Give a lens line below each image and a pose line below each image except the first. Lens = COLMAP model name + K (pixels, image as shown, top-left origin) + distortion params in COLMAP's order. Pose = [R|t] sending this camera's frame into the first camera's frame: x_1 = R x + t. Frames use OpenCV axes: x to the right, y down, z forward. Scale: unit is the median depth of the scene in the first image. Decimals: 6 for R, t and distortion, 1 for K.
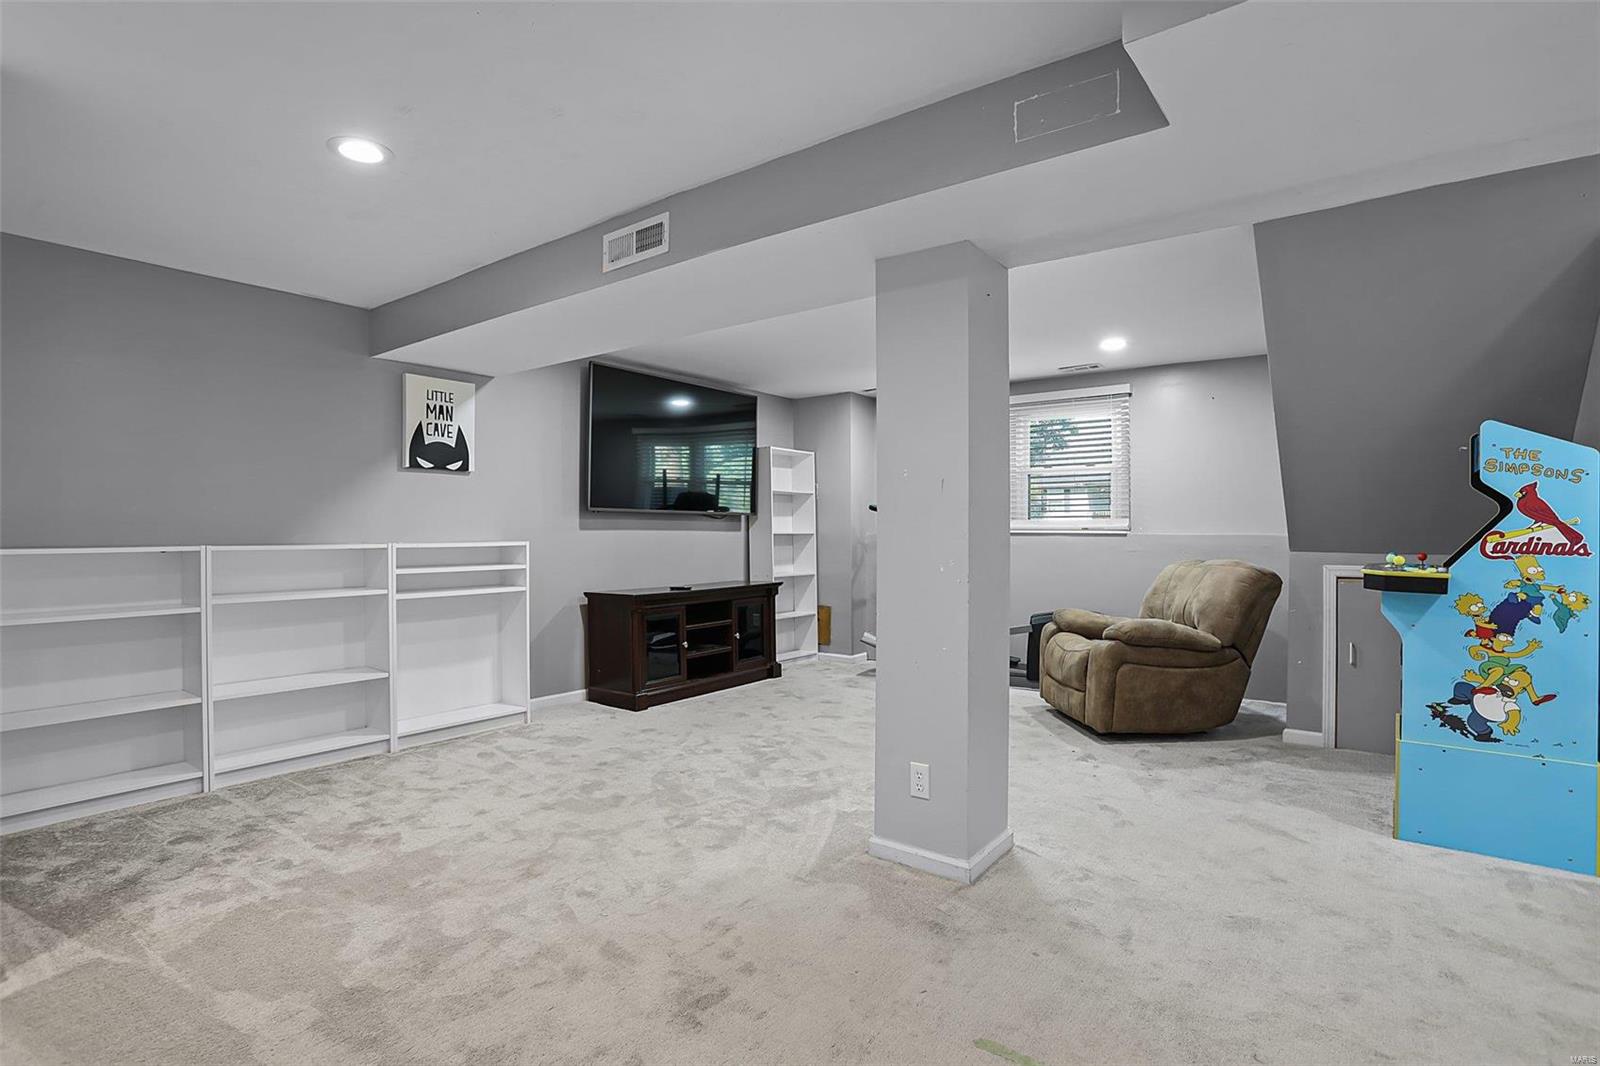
lens RADIAL K [[792.1, 0, 799.7], [0, 792.1, 535.5], [0, 0, 1]] dist [-0.028300, 0.003141]
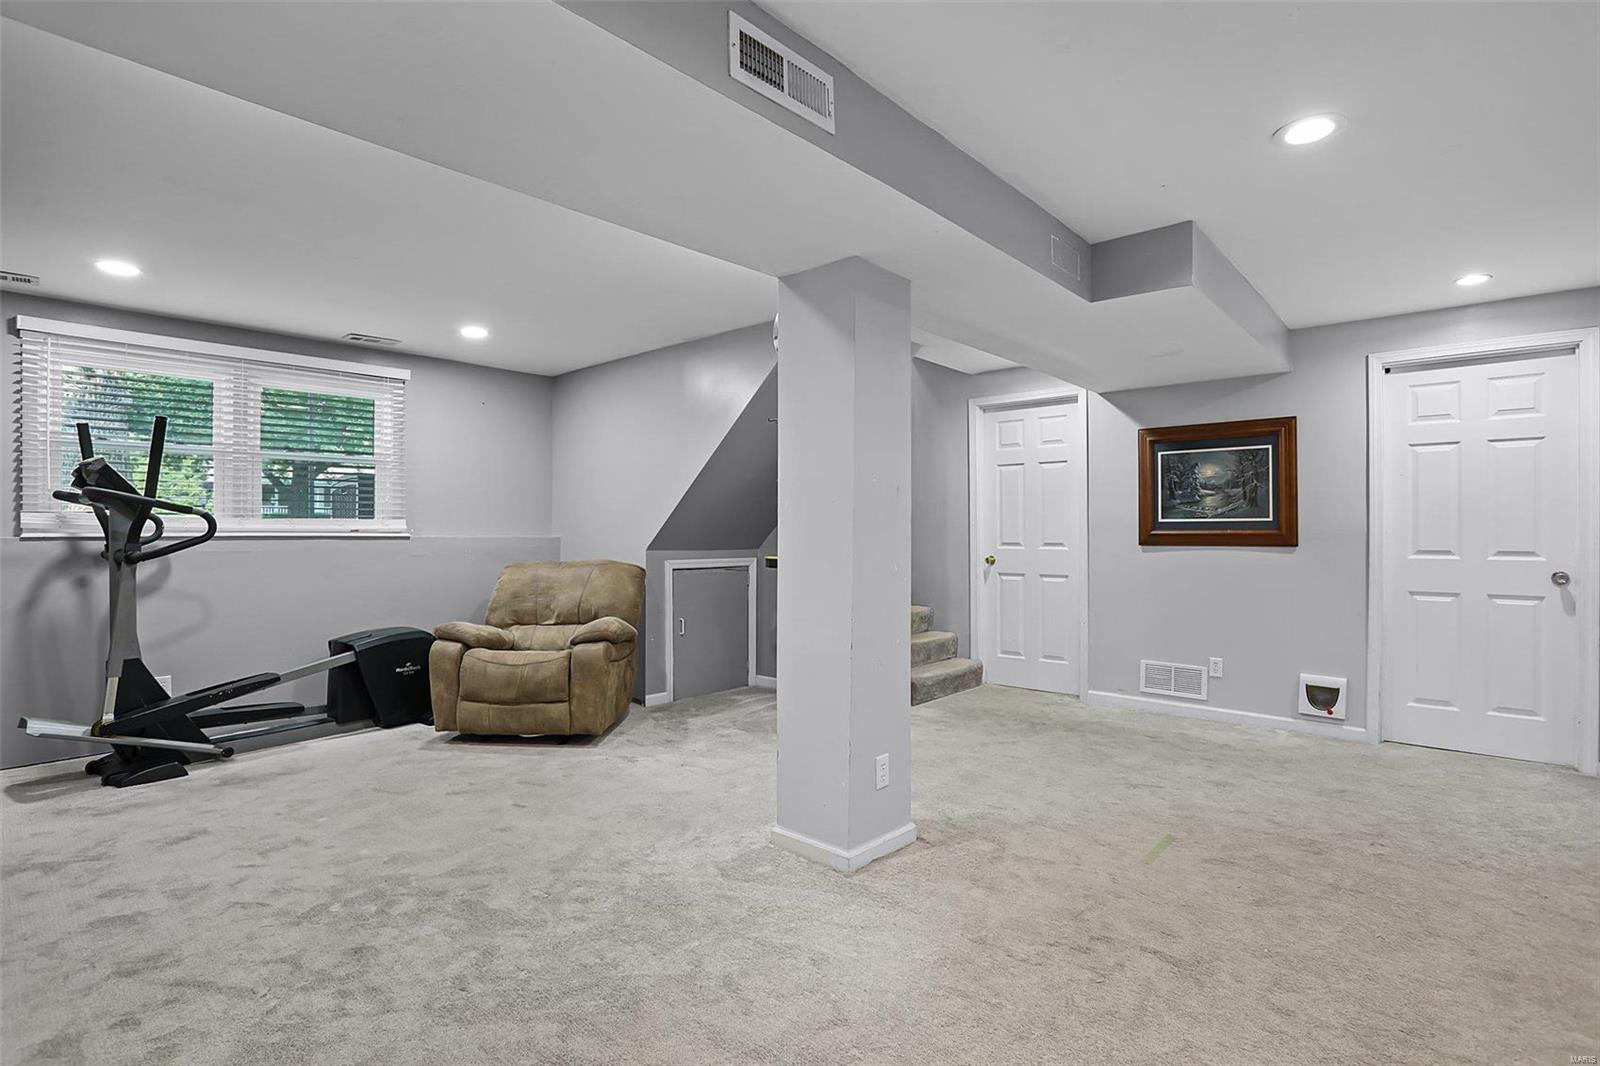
lens RADIAL K [[774.6, 0, 800.0], [0, 774.6, 539.7], [0, 0, 1]] dist [-0.029751, 0.002687]
pose [[0.086554, -0.002062, 0.996245, -0.645208], [0.000290, 0.999998, 0.002045, -0.002111], [-0.996247, 0.000112, 0.086555, 0.739792]]
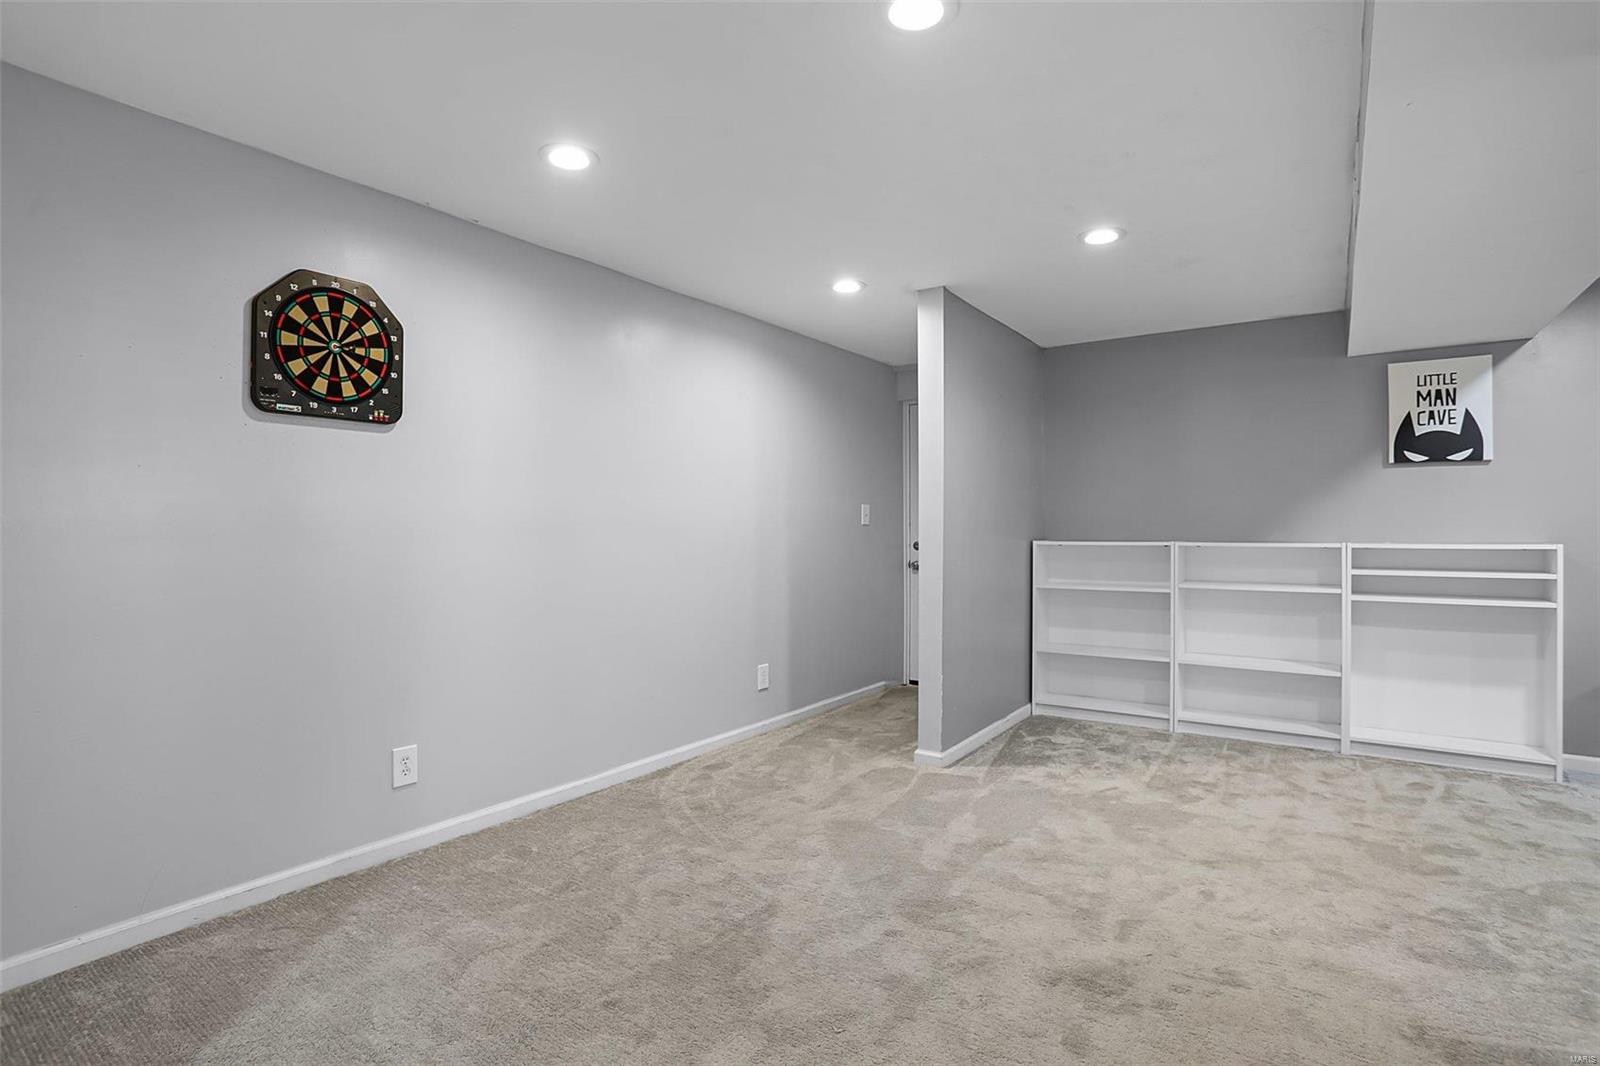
lens RADIAL K [[774.6, 0, 798.1], [0, 774.6, 527.3], [0, 0, 1]] dist [-0.029751, 0.002687]
pose [[0.037550, -0.004709, -0.999284, 0.454636], [-0.005850, 0.999971, -0.004932, -0.001231], [0.999278, 0.006031, 0.037522, 0.297905]]
